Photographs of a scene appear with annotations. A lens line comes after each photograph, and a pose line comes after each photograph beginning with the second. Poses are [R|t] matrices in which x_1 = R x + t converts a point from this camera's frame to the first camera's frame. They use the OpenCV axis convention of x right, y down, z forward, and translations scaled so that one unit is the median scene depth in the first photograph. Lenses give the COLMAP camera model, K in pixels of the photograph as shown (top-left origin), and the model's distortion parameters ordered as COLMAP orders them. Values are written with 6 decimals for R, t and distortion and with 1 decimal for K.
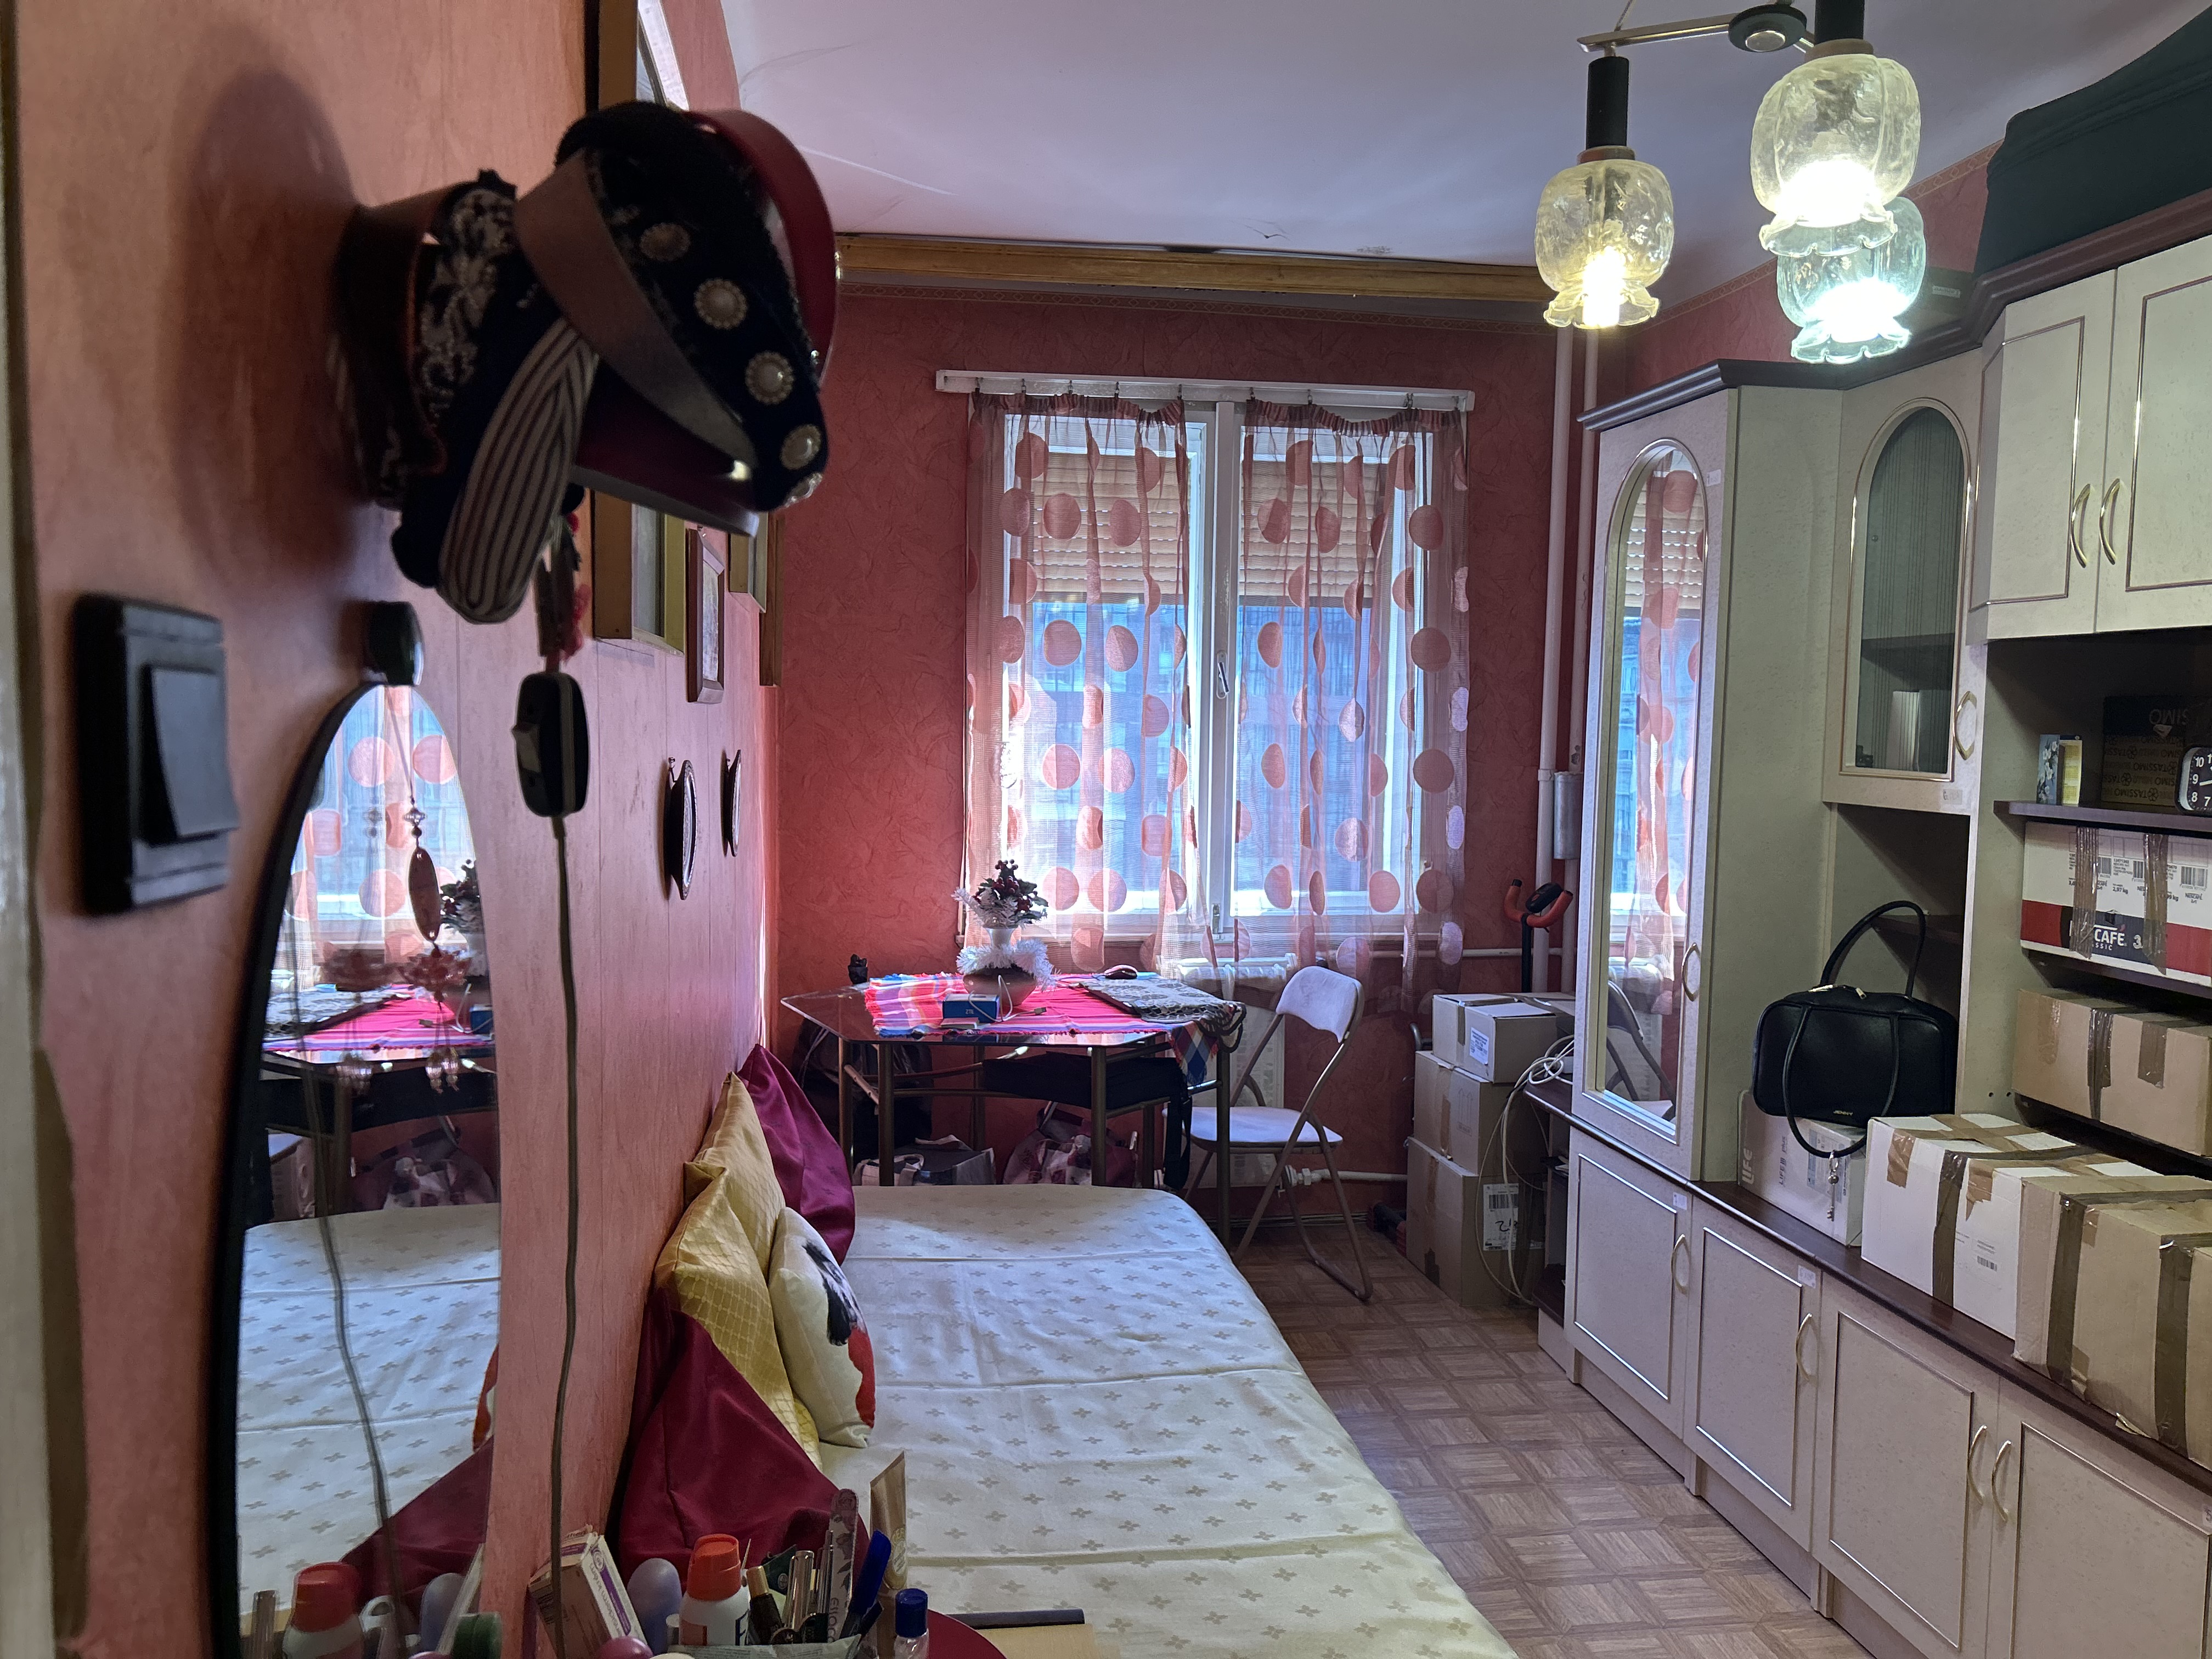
lens RADIAL K [[1644.2, 0, 1106.0], [0, 1644.2, 829.5], [0, 0, 1]] dist [0.095201, -0.138918]
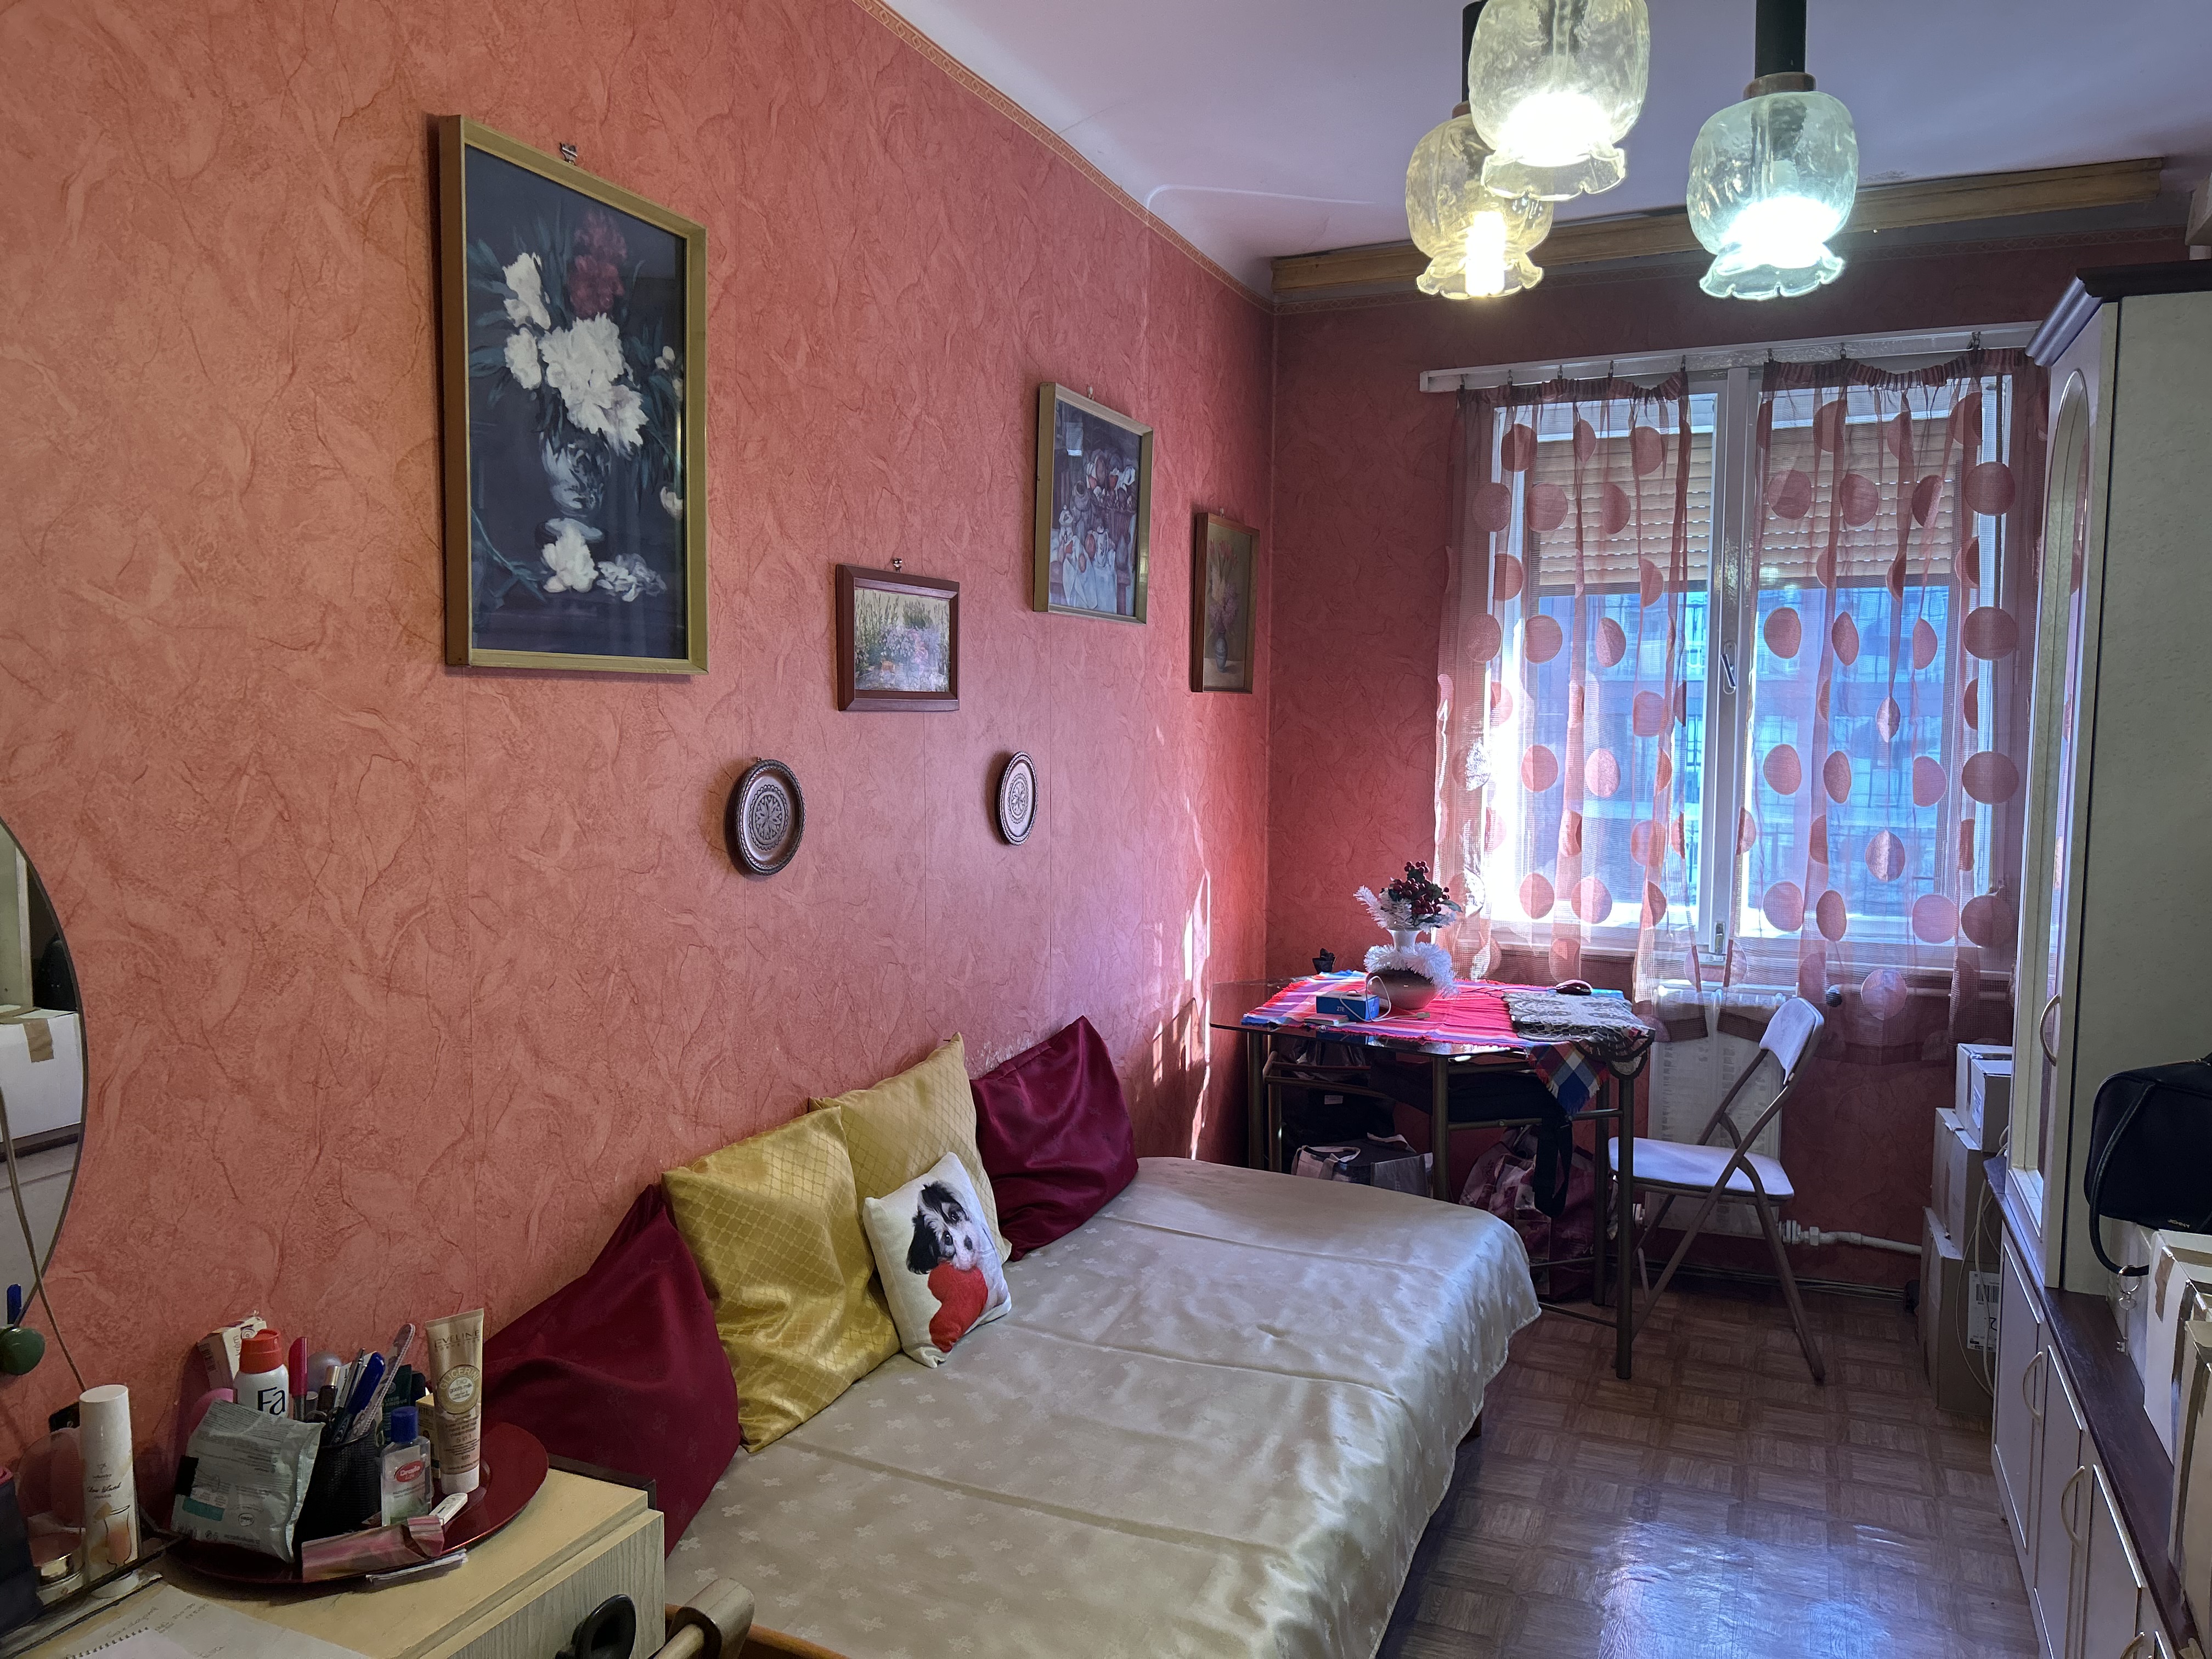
lens RADIAL K [[1659.8, 0, 1106.0], [0, 1659.8, 829.5], [0, 0, 1]] dist [0.039427, -0.067841]
pose [[0.850258, 0.029179, -0.525557, 0.268702], [-0.028070, 0.999555, 0.010083, -0.005469], [0.525617, 0.006179, 0.850699, 0.043666]]
